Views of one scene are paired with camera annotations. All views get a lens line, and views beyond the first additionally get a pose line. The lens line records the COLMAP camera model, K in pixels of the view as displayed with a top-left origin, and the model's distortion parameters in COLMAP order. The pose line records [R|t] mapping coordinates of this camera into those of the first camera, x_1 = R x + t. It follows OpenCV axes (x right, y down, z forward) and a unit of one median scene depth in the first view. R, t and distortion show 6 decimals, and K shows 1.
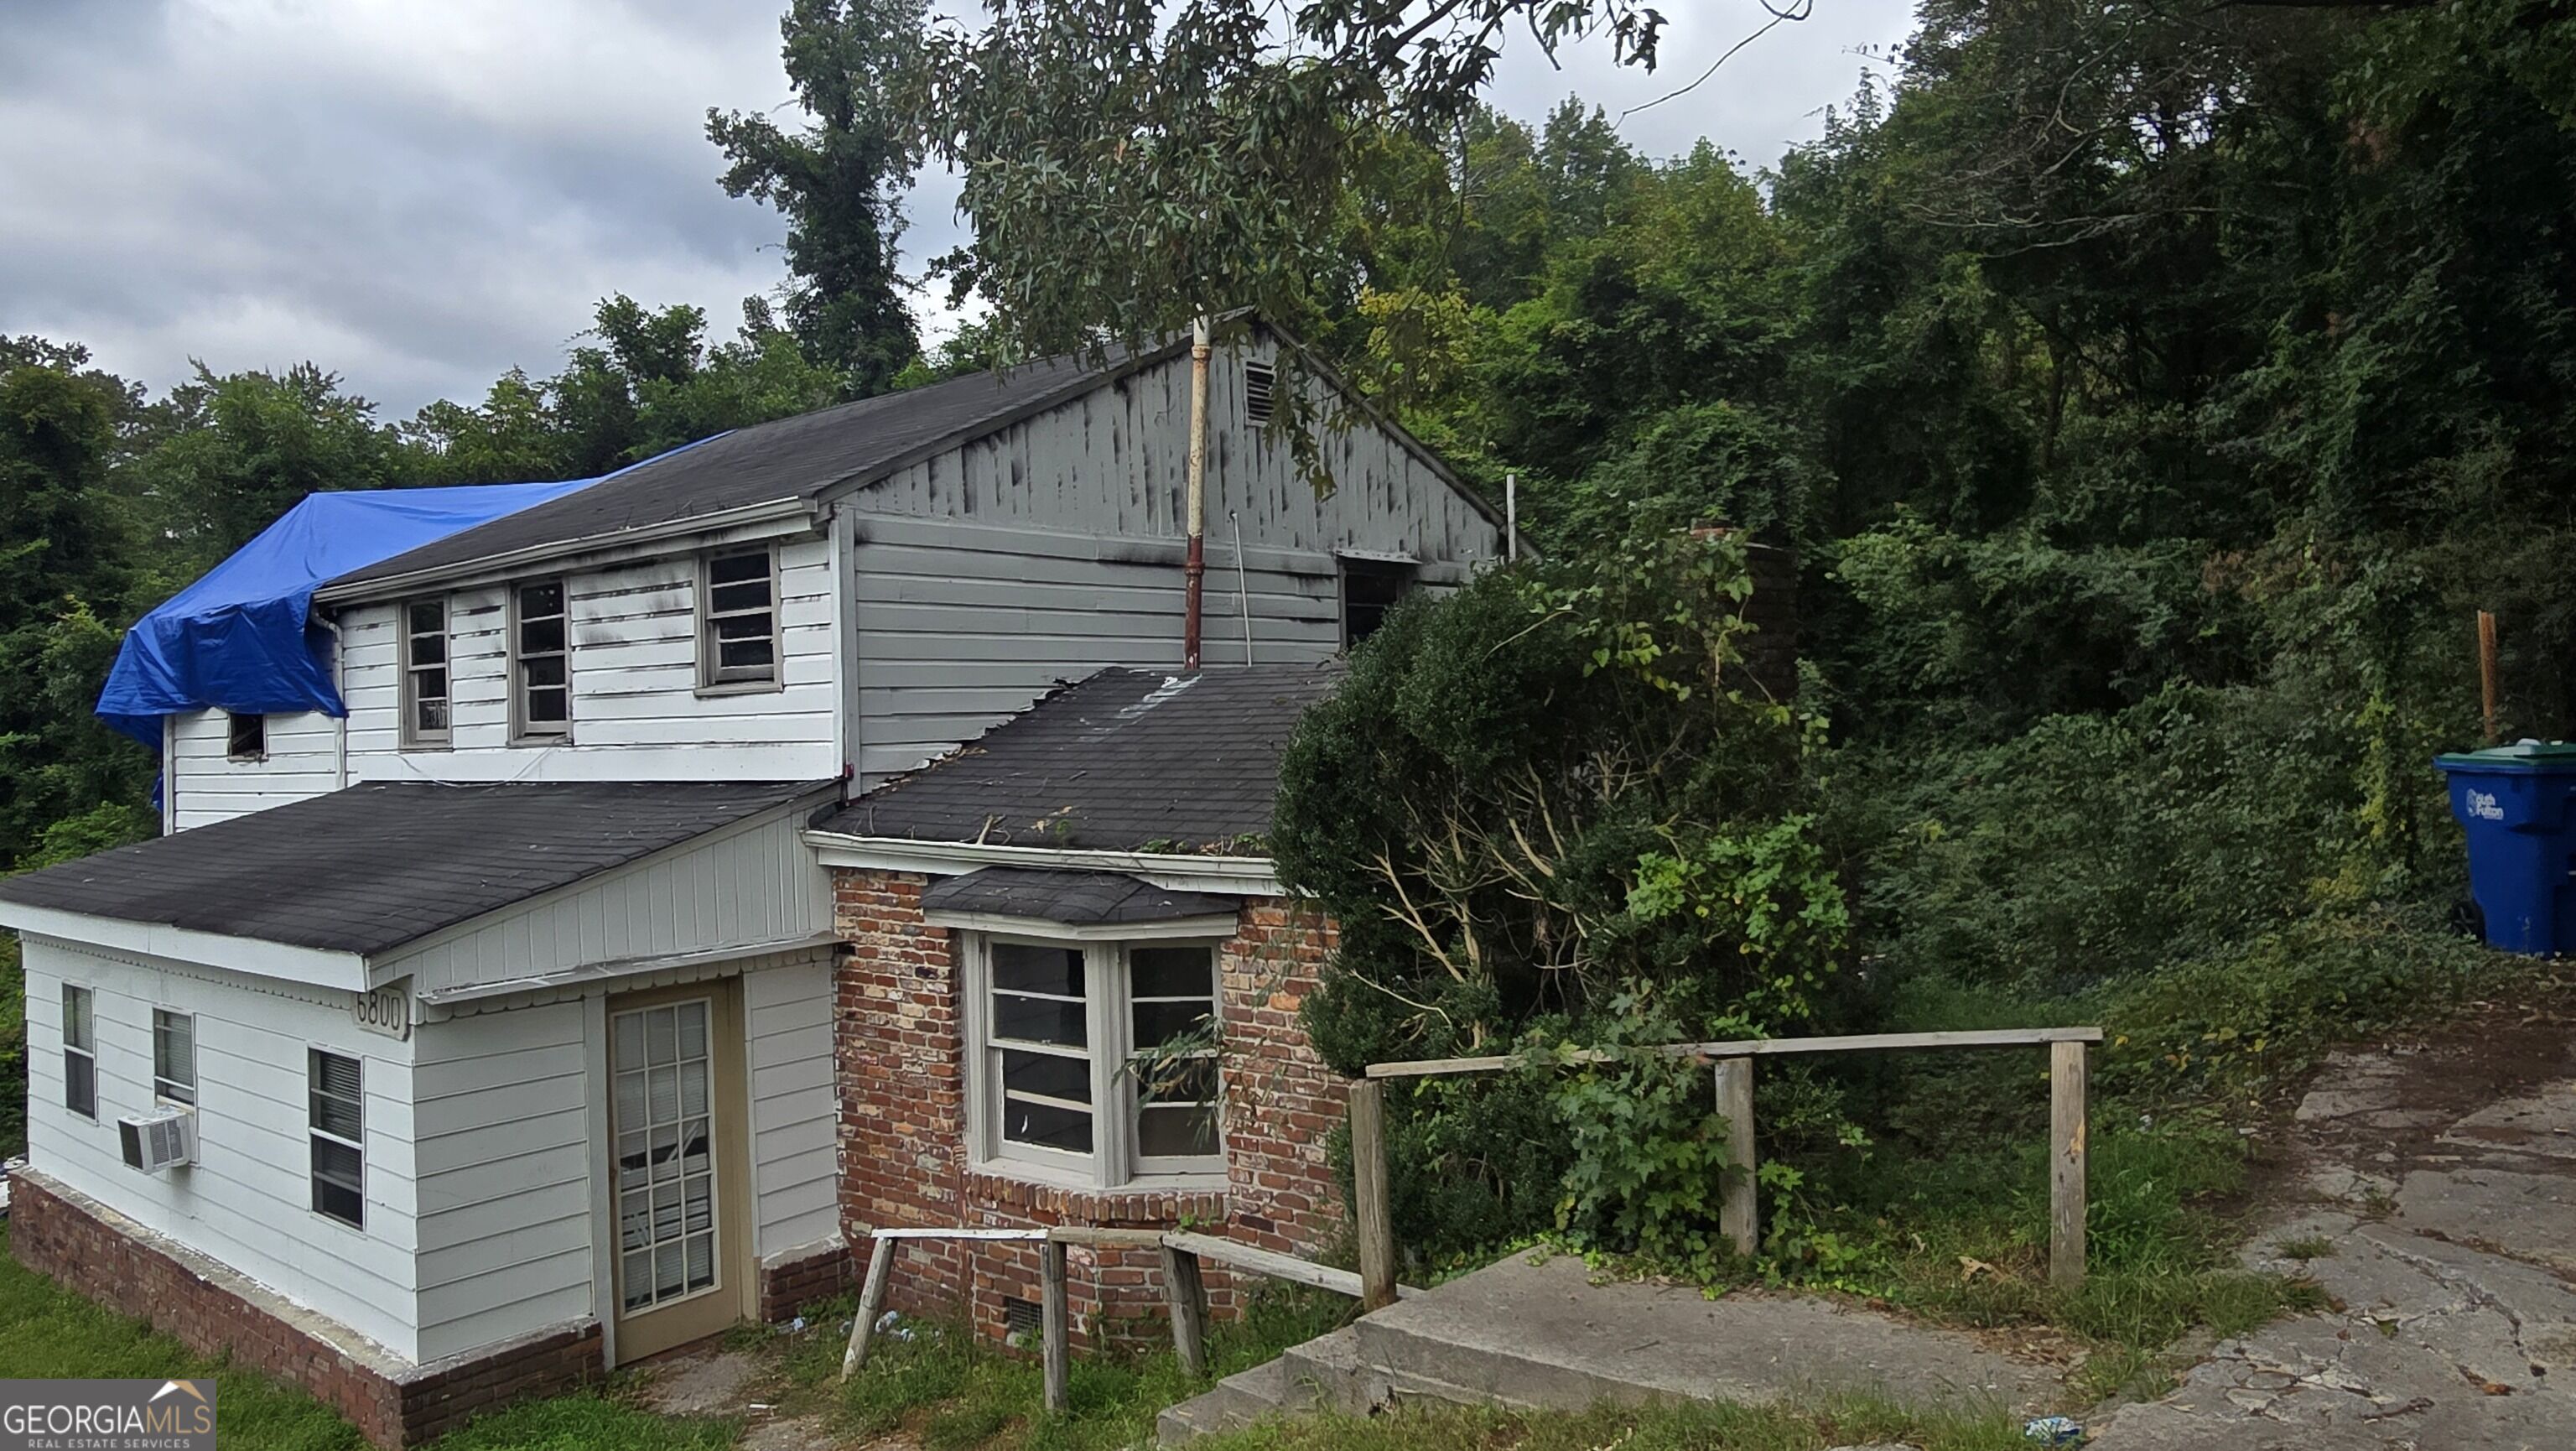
lens RADIAL K [[1672.1, 0, 1288.0], [0, 1672.1, 725.5], [0, 0, 1]] dist [0.002236, 0.000933]
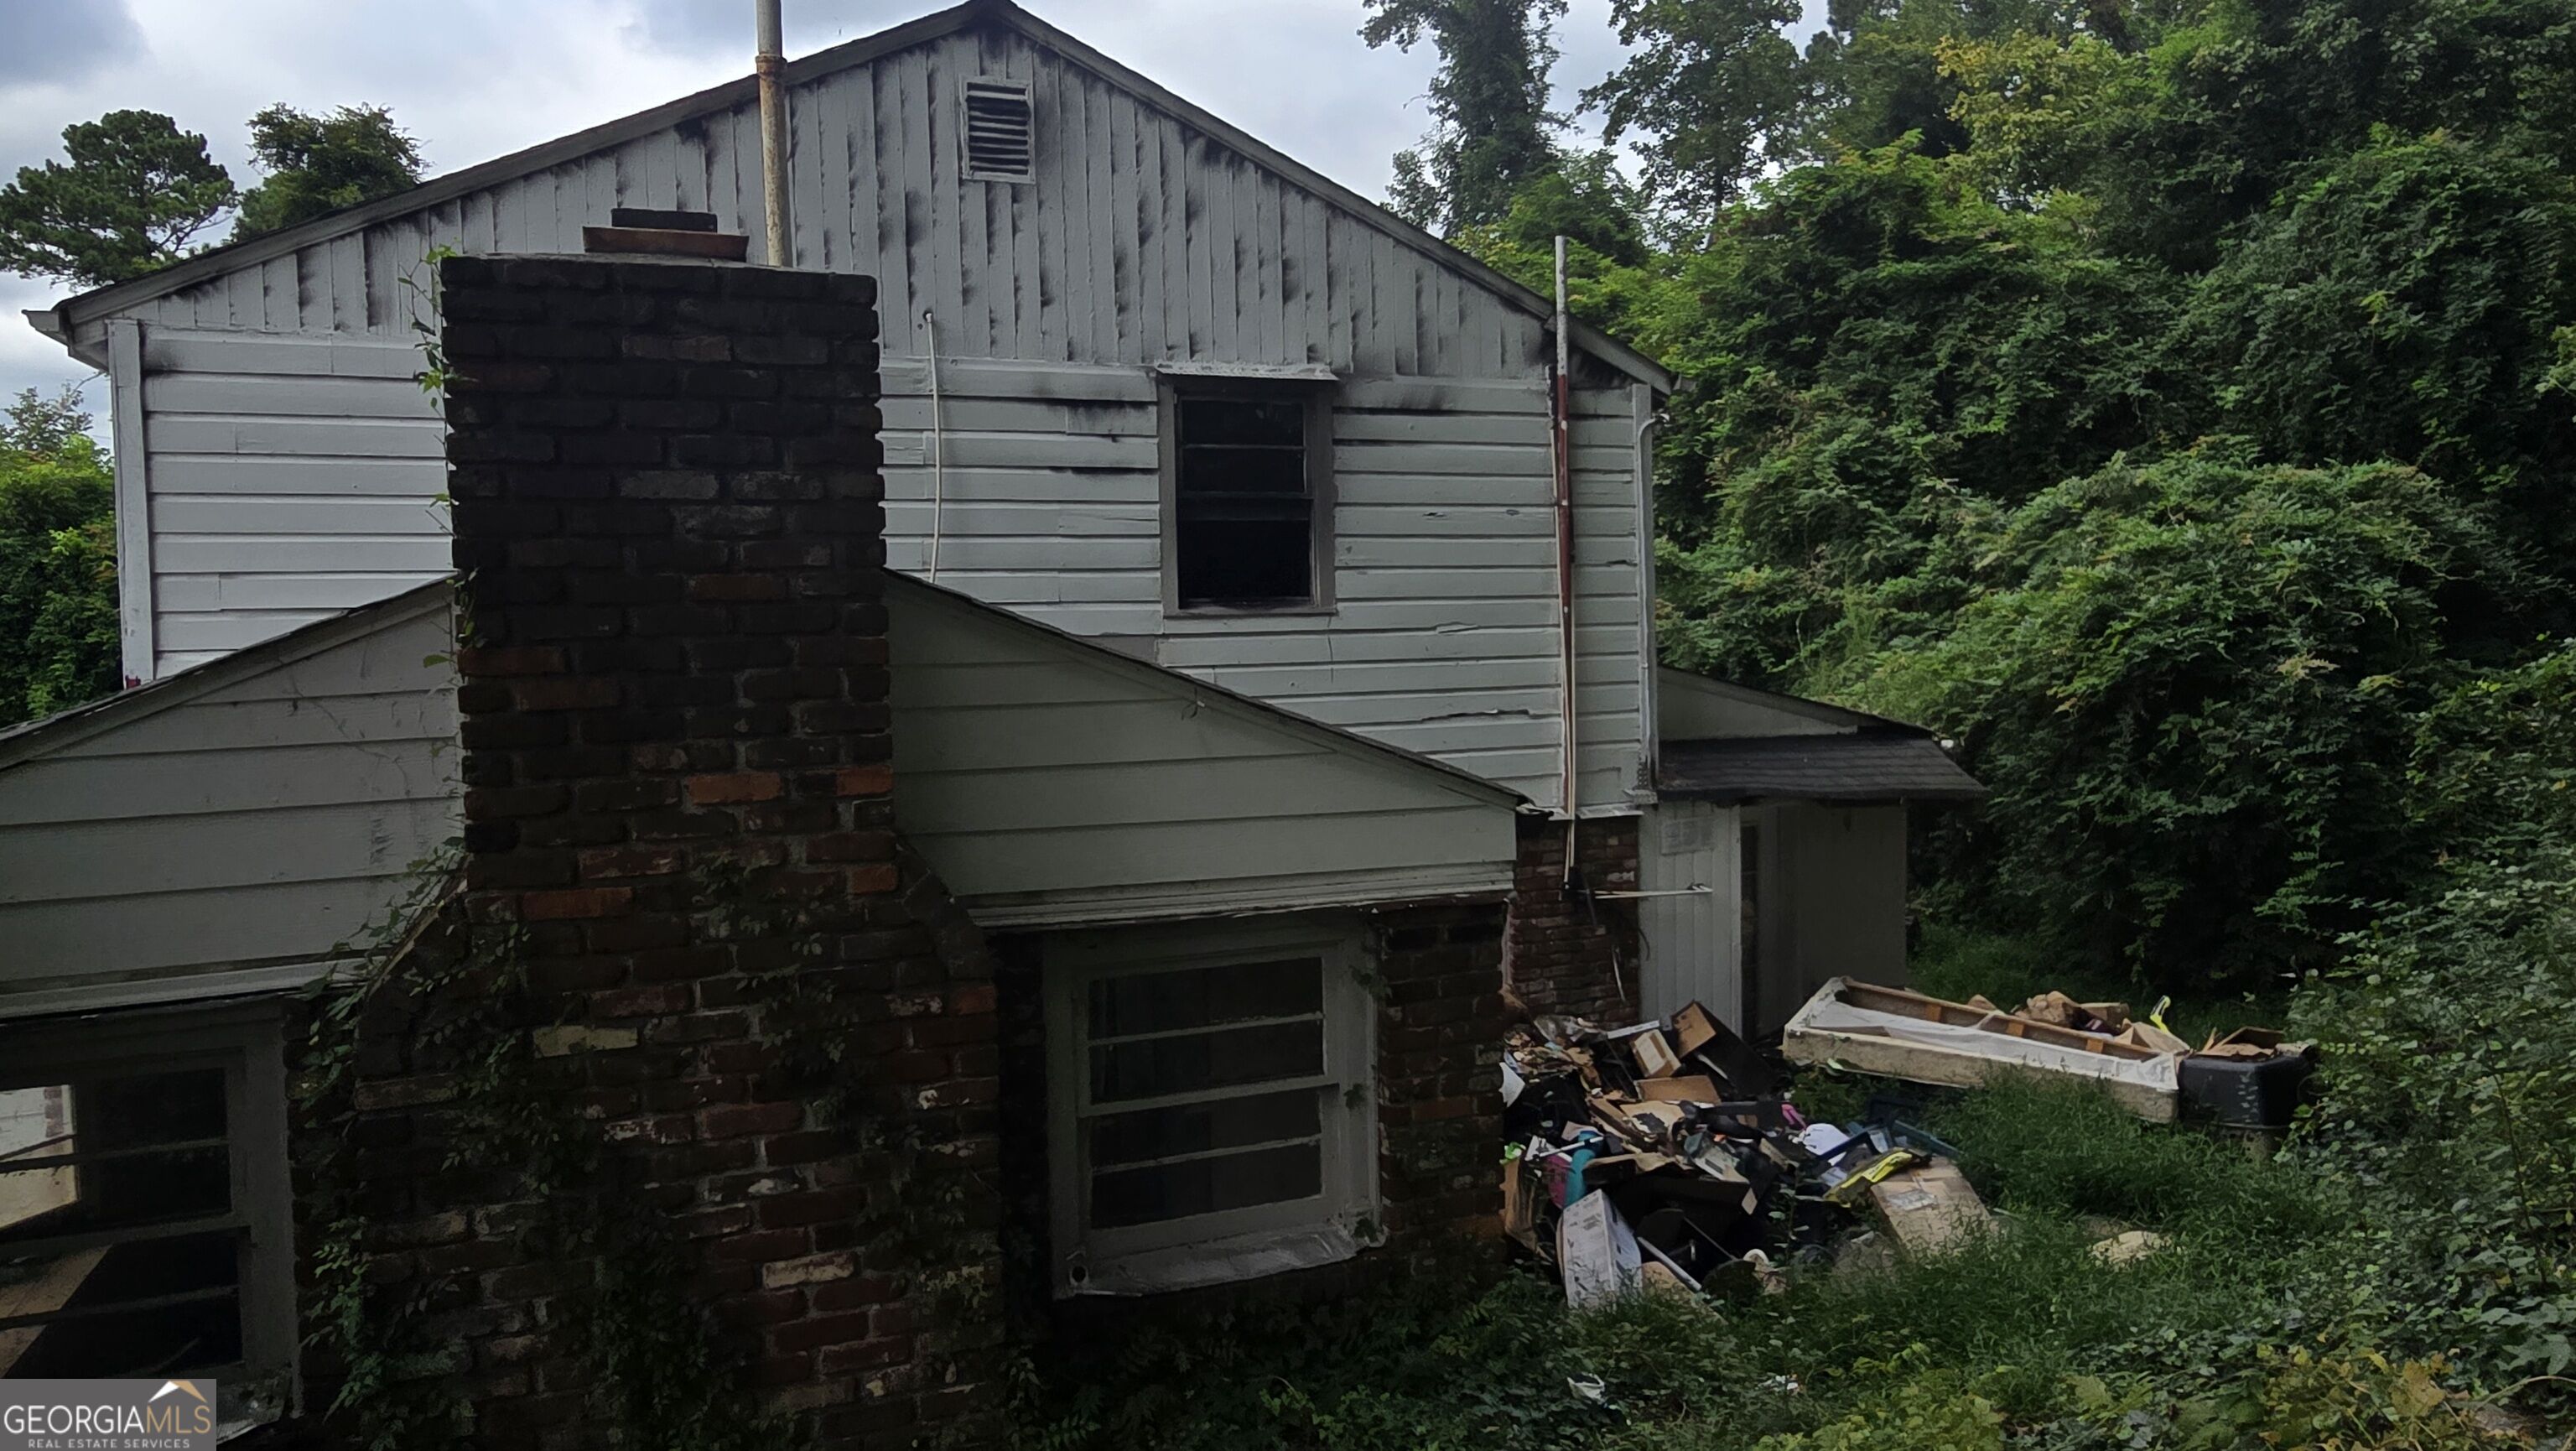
lens RADIAL K [[1672.1, 0, 1288.0], [0, 1672.1, 725.5], [0, 0, 1]] dist [0.002236, 0.000933]
pose [[0.890079, 0.047735, -0.453300, 0.168675], [-0.011684, 0.996564, 0.082000, -0.007223], [0.455656, -0.067690, 0.887578, 0.185502]]
